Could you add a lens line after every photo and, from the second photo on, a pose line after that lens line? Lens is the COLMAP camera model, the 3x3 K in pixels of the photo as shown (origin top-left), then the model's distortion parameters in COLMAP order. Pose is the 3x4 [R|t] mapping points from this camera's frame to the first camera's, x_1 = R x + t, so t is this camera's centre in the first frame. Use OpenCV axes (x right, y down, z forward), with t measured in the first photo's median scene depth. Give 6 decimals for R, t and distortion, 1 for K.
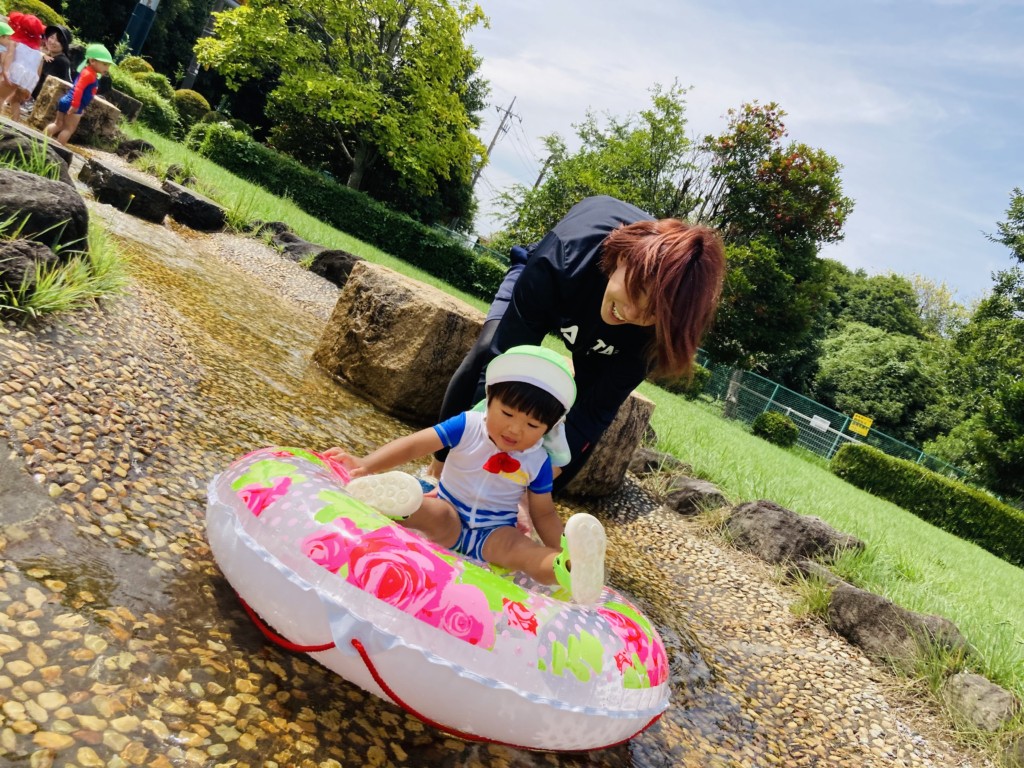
lens RADIAL K [[833.7, 0, 515.6], [0, 833.7, 391.1], [0, 0, 1]] dist [0.011355, -0.023186]
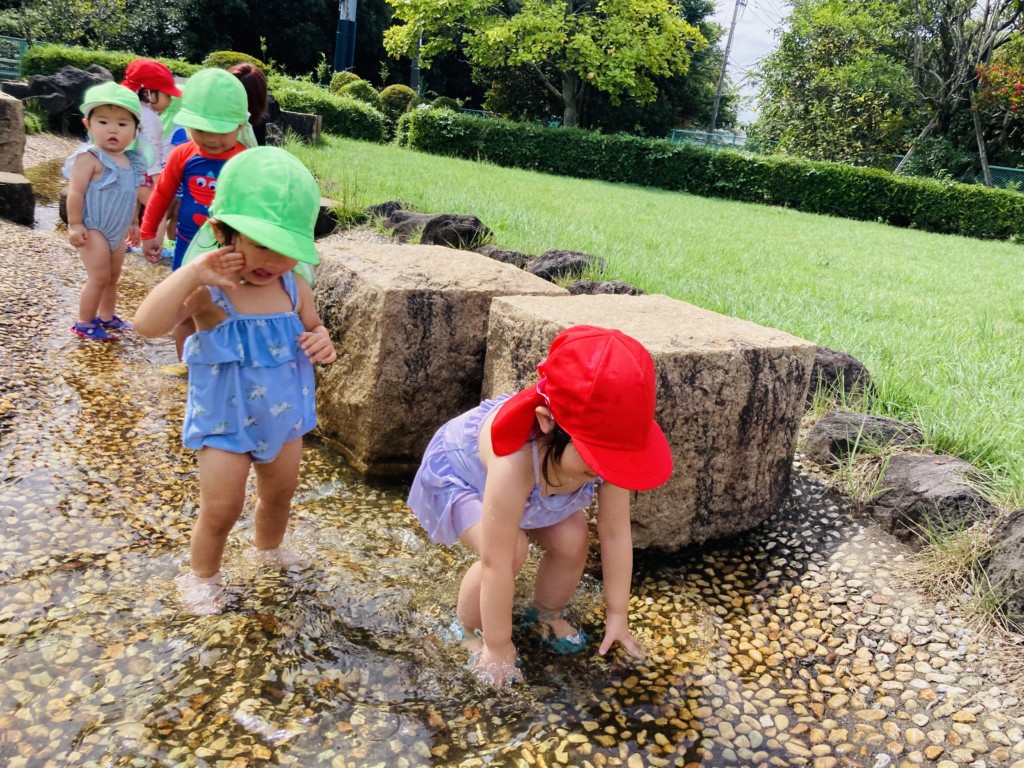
lens RADIAL K [[833.7, 0, 536.9], [0, 833.7, 378.0], [0, 0, 1]] dist [0.011355, -0.023186]
pose [[0.905292, -0.232665, -0.355405, 0.043748], [0.258749, 0.965568, 0.026982, -0.005511], [0.336890, -0.116388, 0.934323, 0.095711]]
